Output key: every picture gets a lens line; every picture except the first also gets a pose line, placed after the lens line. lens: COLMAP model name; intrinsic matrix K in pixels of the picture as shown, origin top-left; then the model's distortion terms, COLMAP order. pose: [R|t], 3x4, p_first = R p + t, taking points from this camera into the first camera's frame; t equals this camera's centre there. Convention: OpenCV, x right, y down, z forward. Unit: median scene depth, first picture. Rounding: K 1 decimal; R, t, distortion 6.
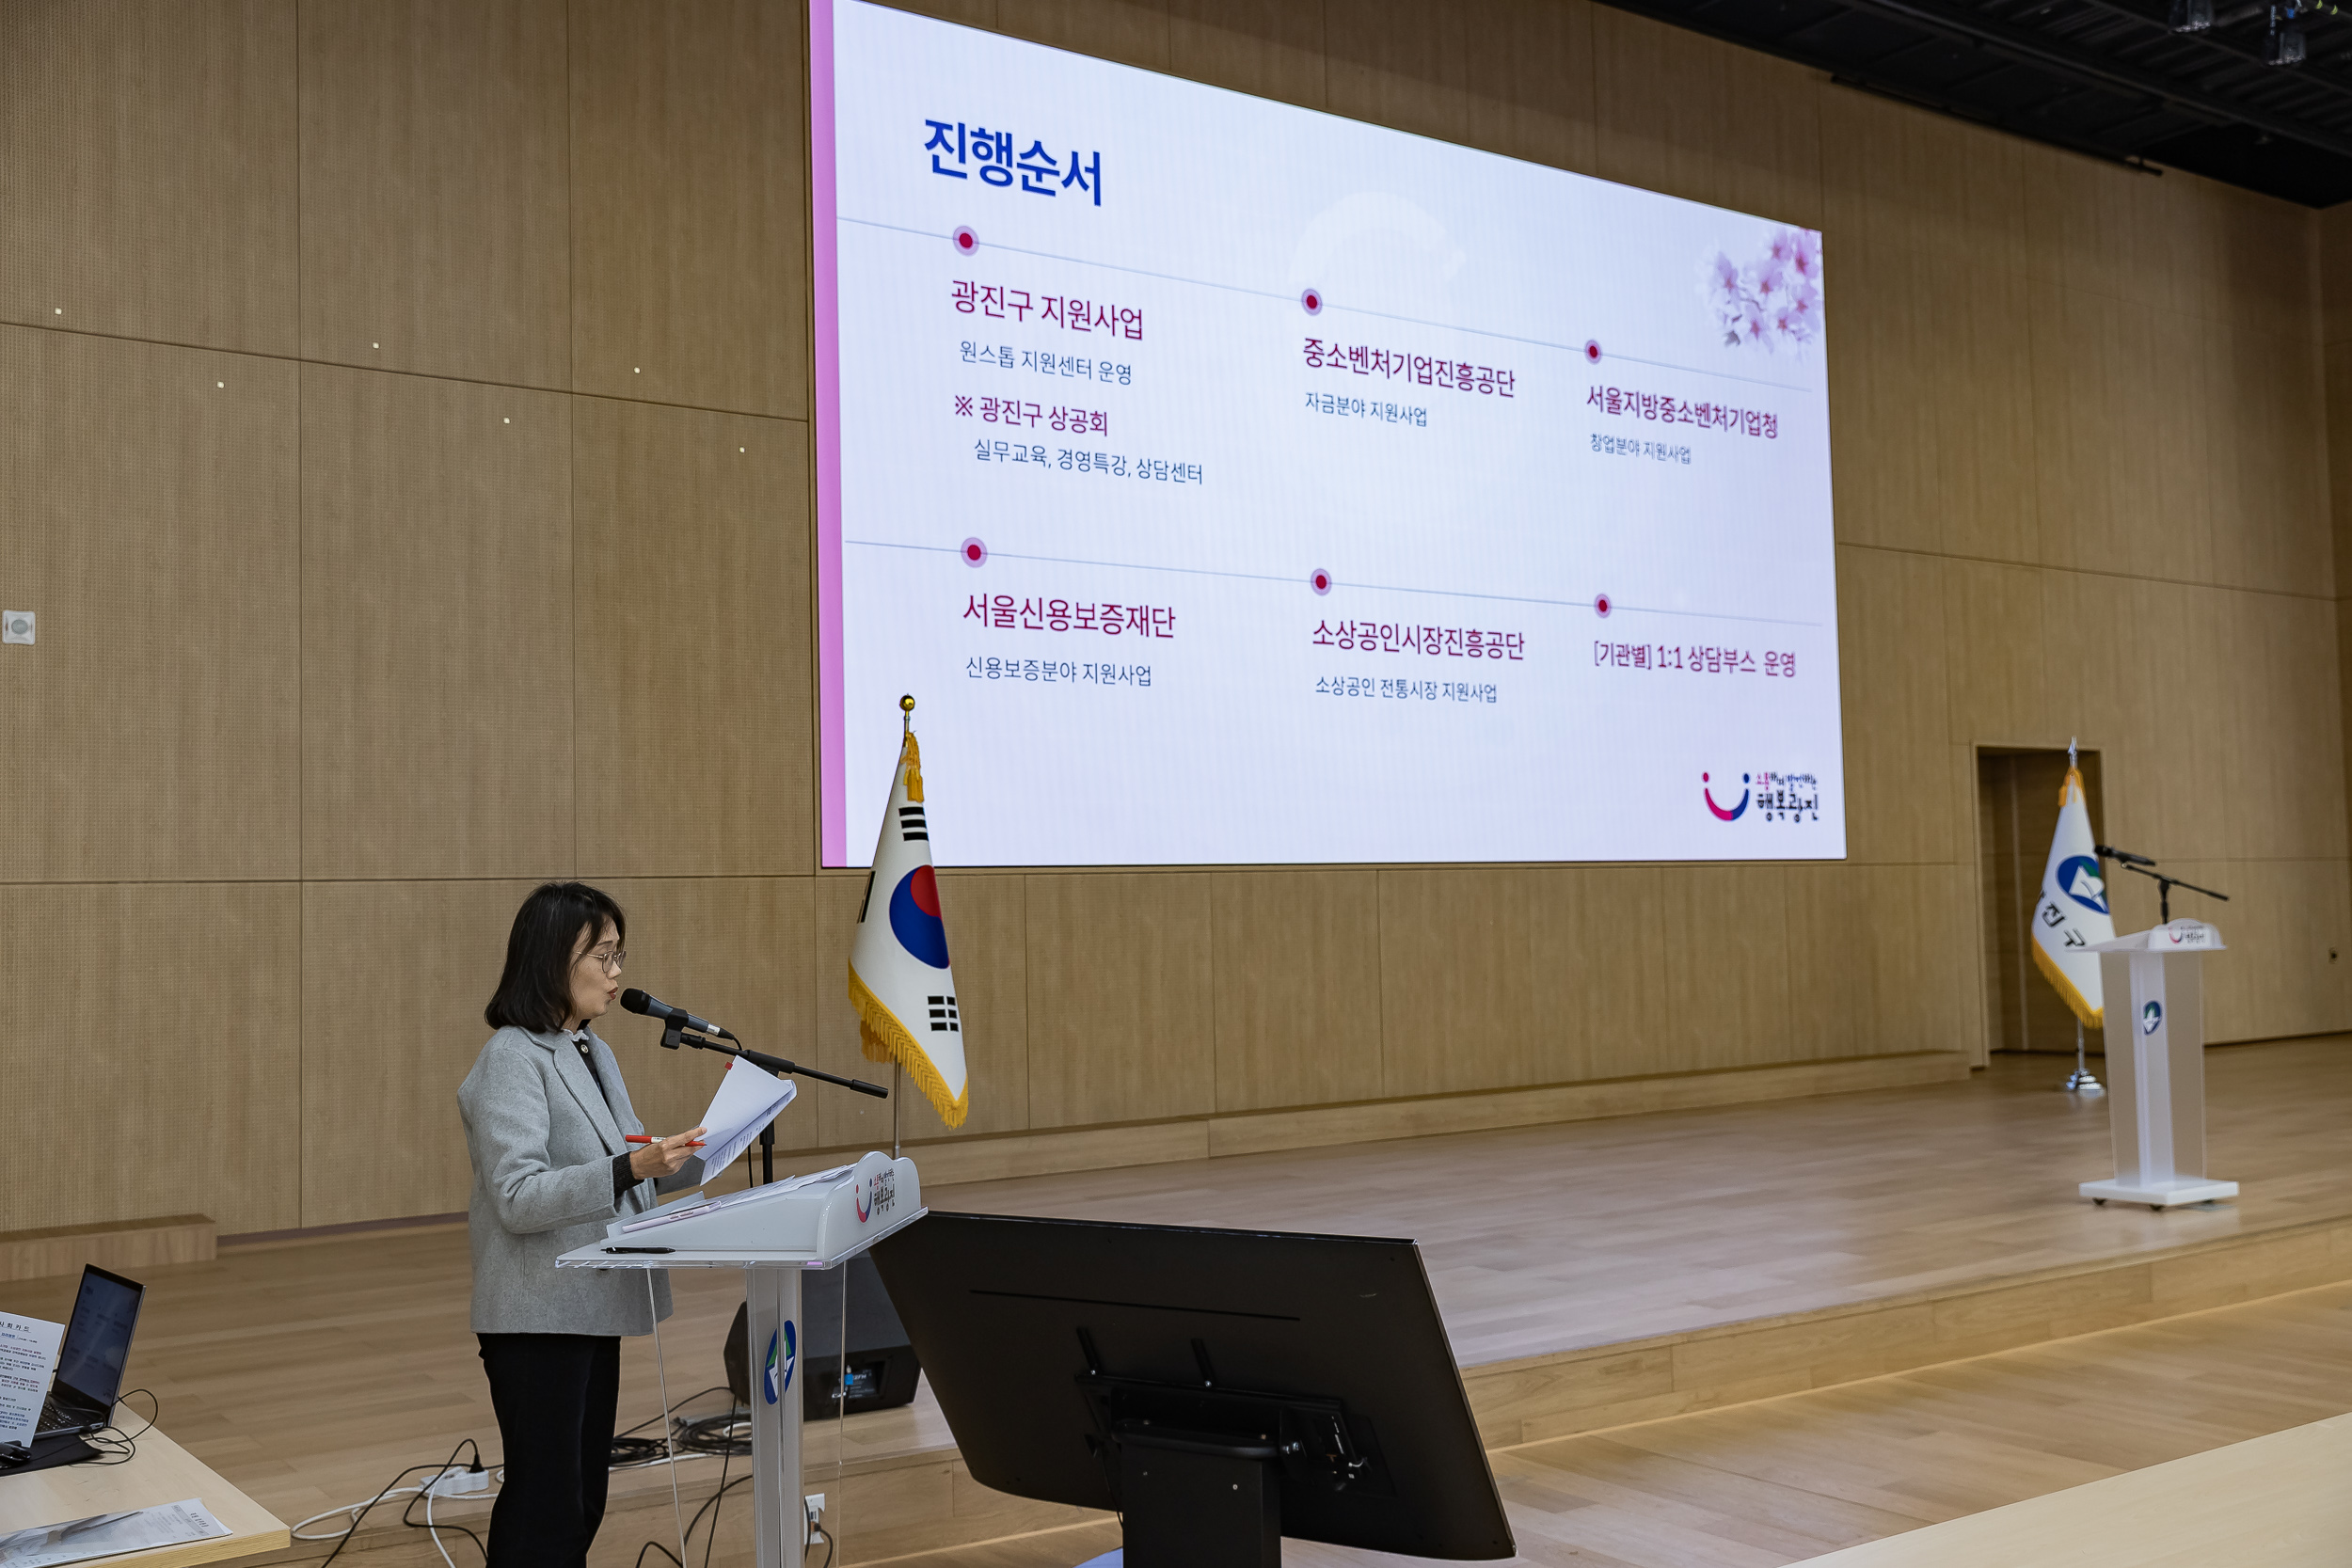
lens RADIAL K [[2235.0, 0, 1176.7], [0, 2235.0, 787.4], [0, 0, 1]] dist [0.025512, 0.000000]
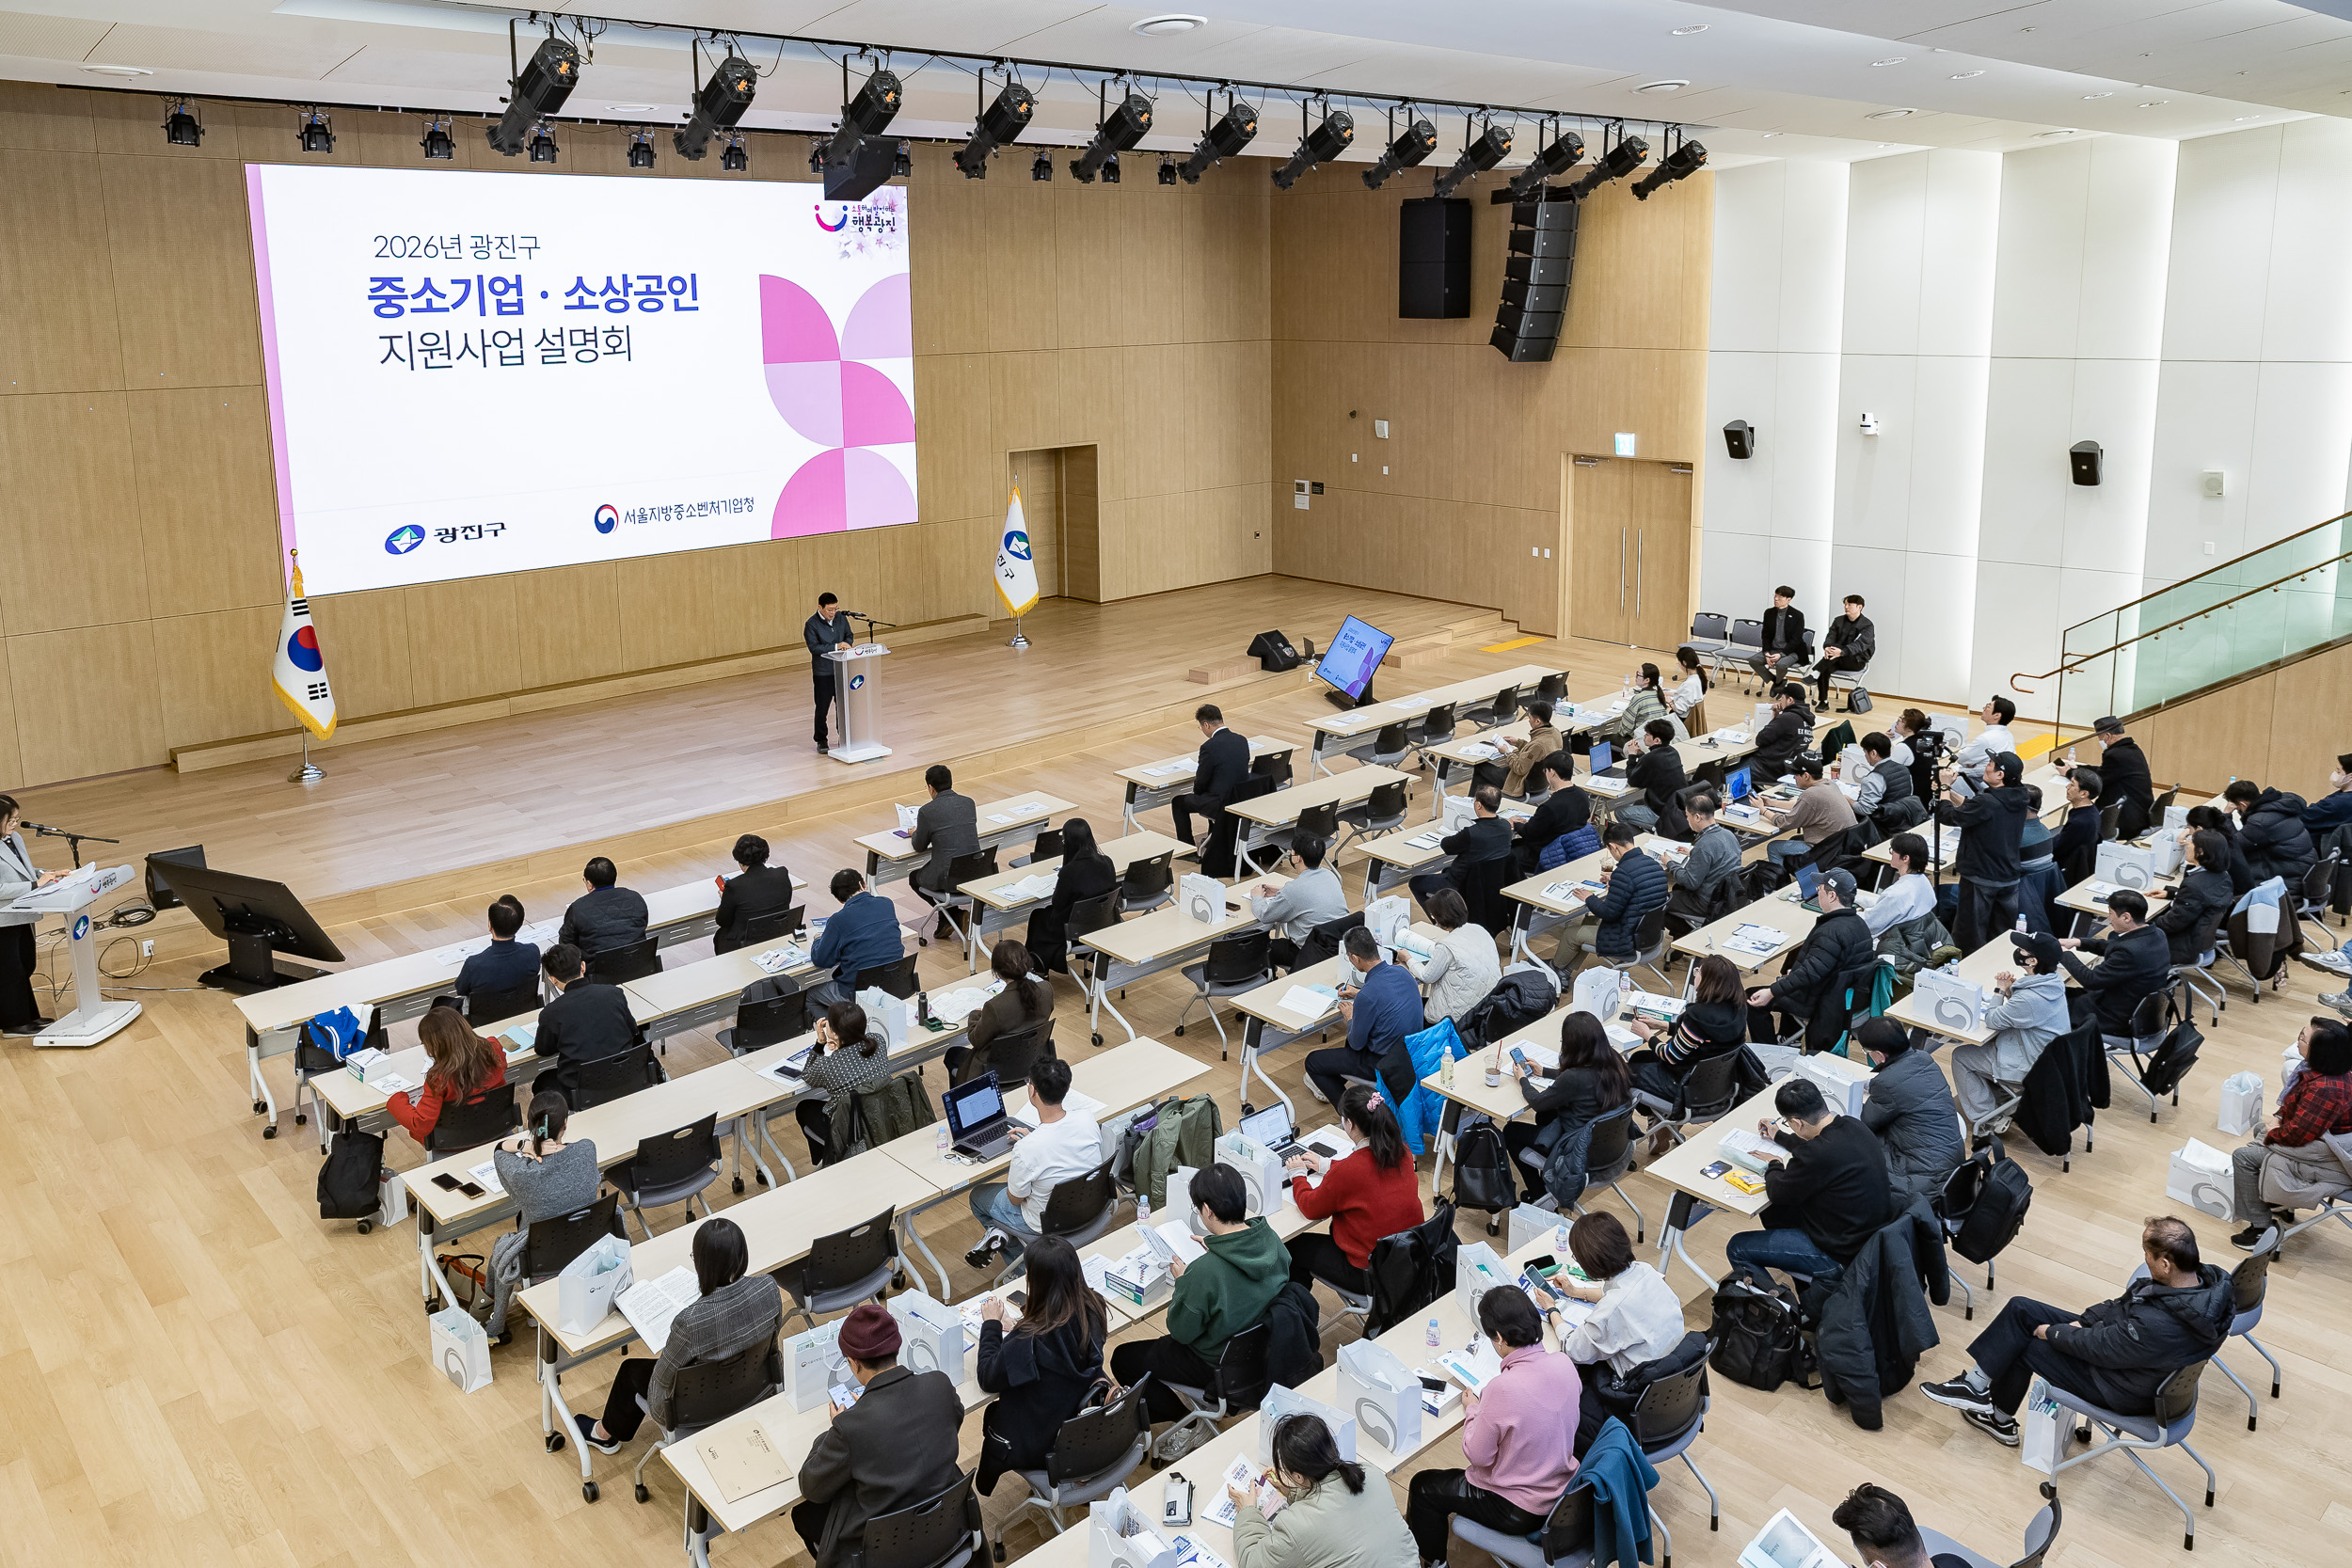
lens RADIAL K [[1750.6, 0, 1215.4], [0, 1750.6, 577.2], [0, 0, 1]] dist [-0.026361, 0.040111]
pose [[0.989257, -0.007470, 0.145996, 0.414449], [-0.025271, 0.974921, 0.221112, -0.327718], [-0.143986, -0.222426, 0.964259, -0.627086]]
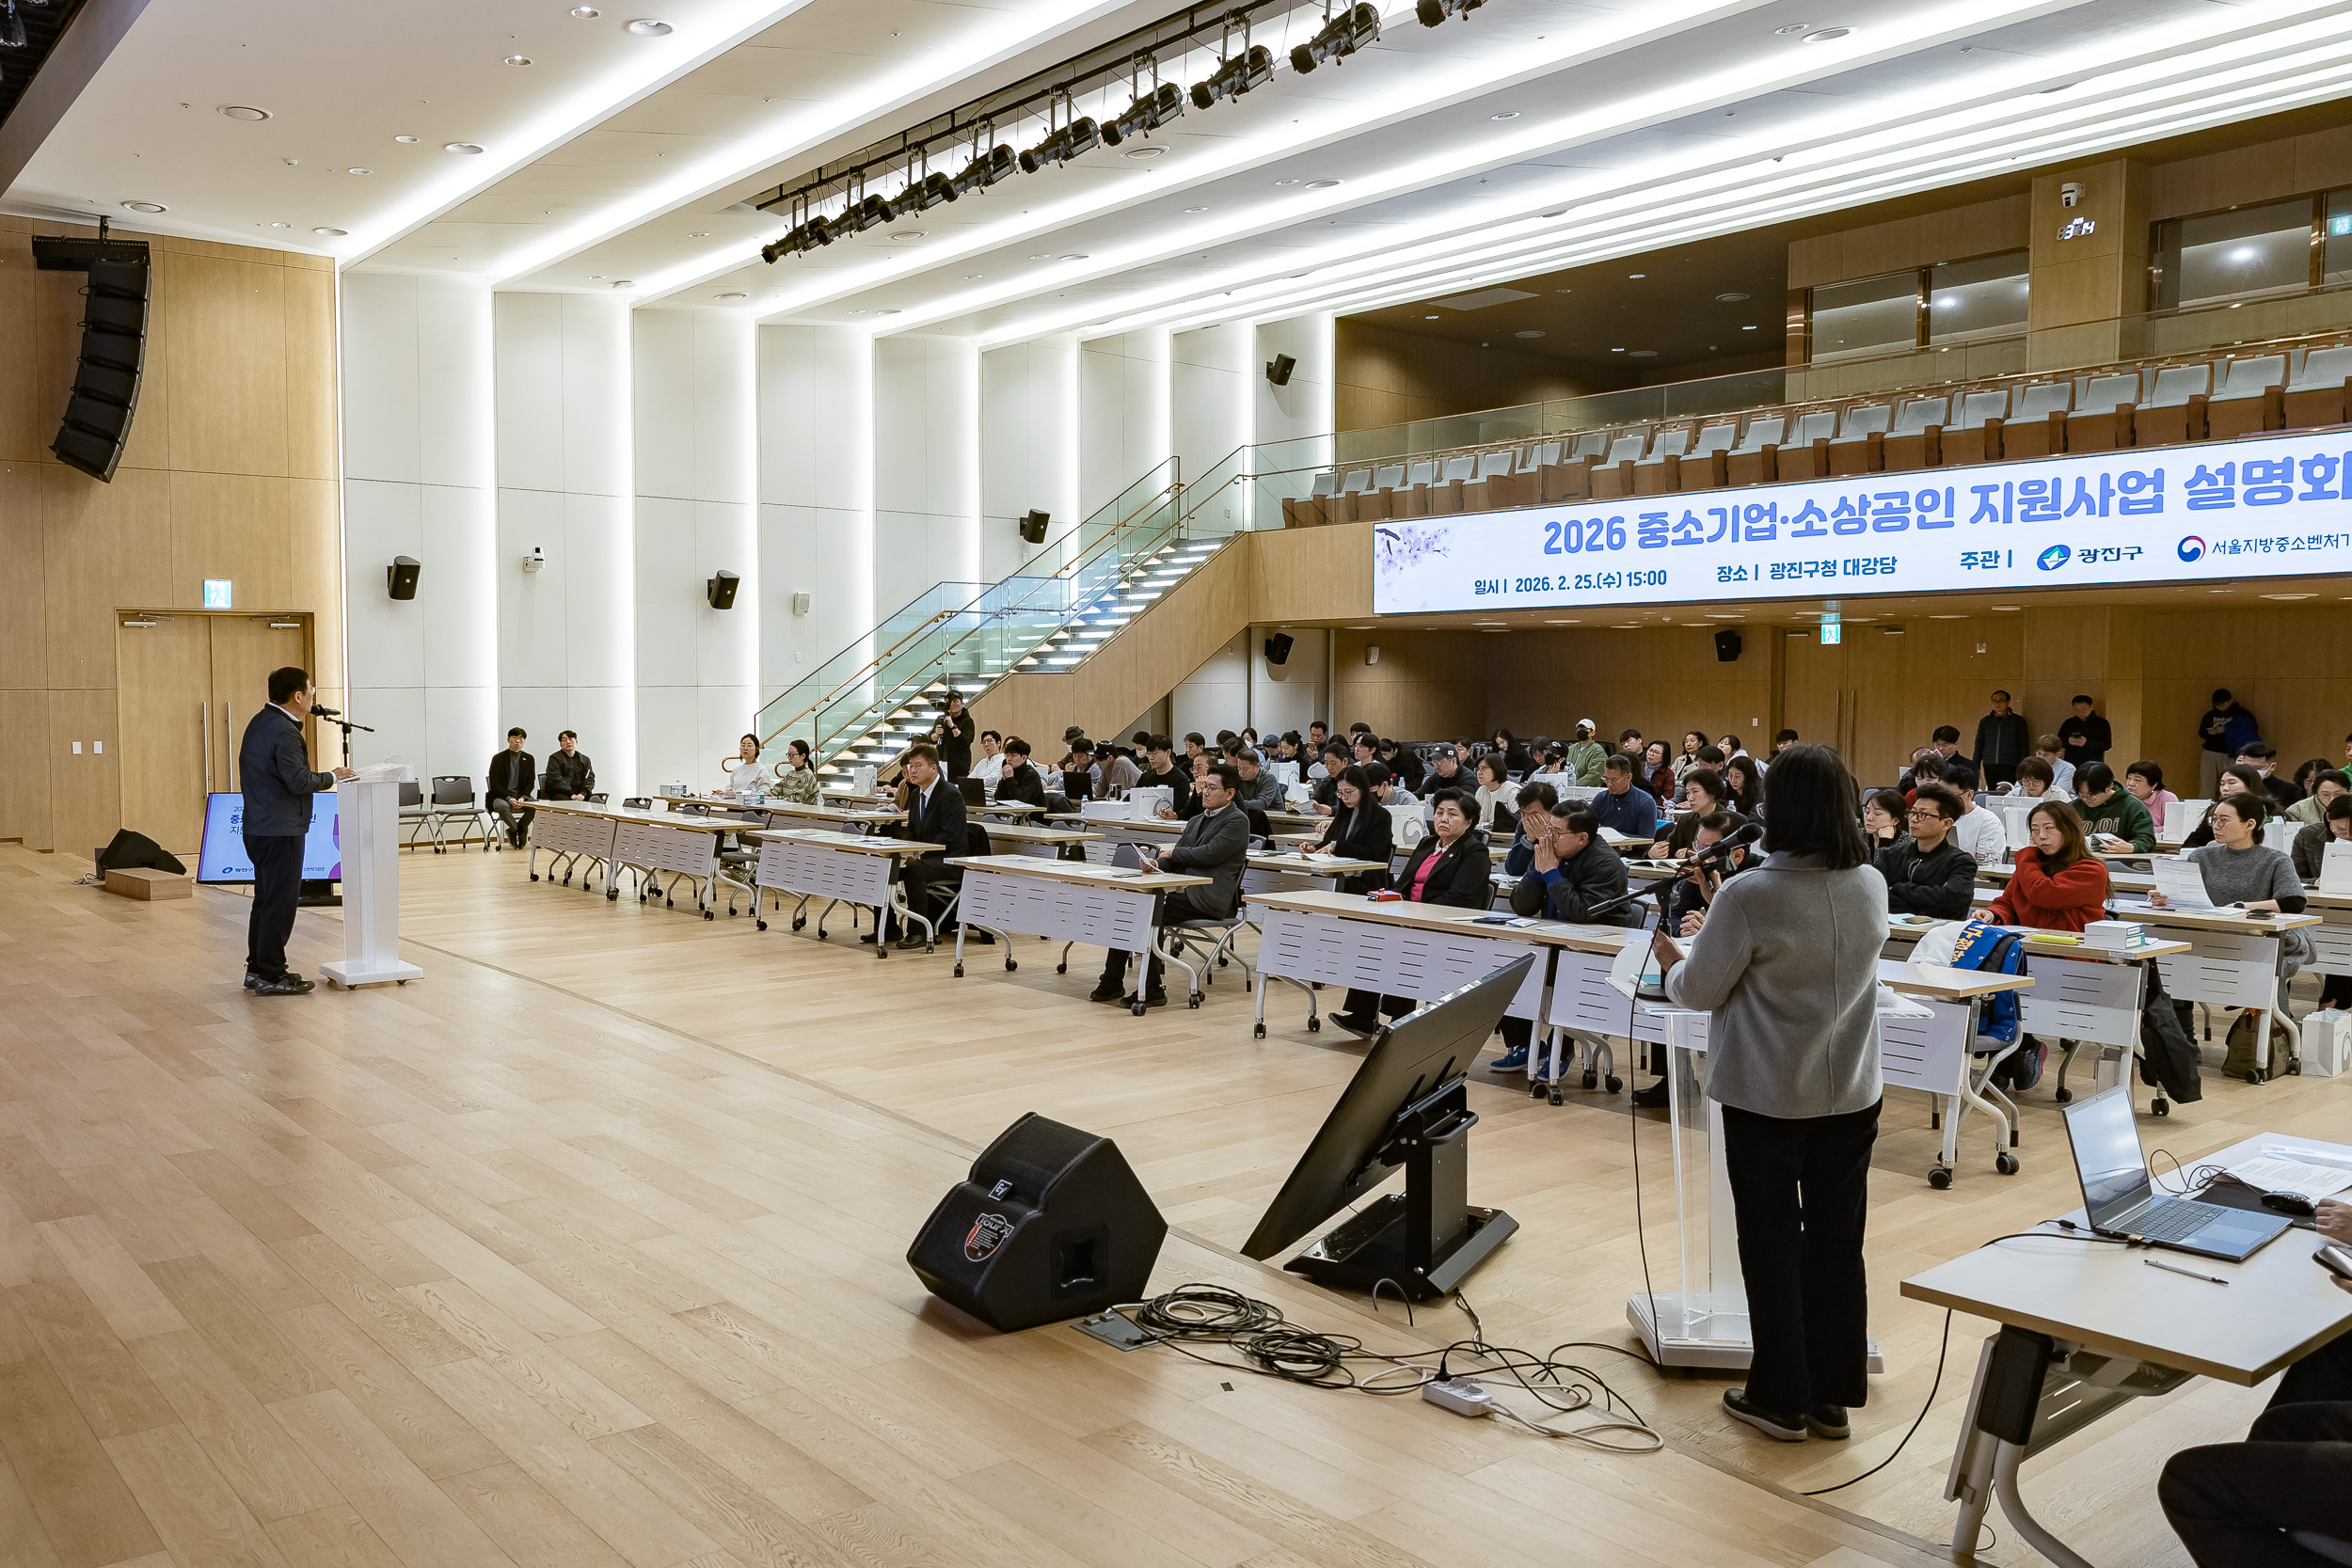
lens RADIAL K [[1741.0, 0, 1110.4], [0, 1741.0, 794.8], [0, 0, 1]] dist [-0.033893, 0.024691]
pose [[-0.019260, -0.035116, 0.999198, -0.372015], [-0.050970, 0.998118, 0.034095, 0.020121], [-0.998514, -0.050273, -0.021013, 0.415151]]
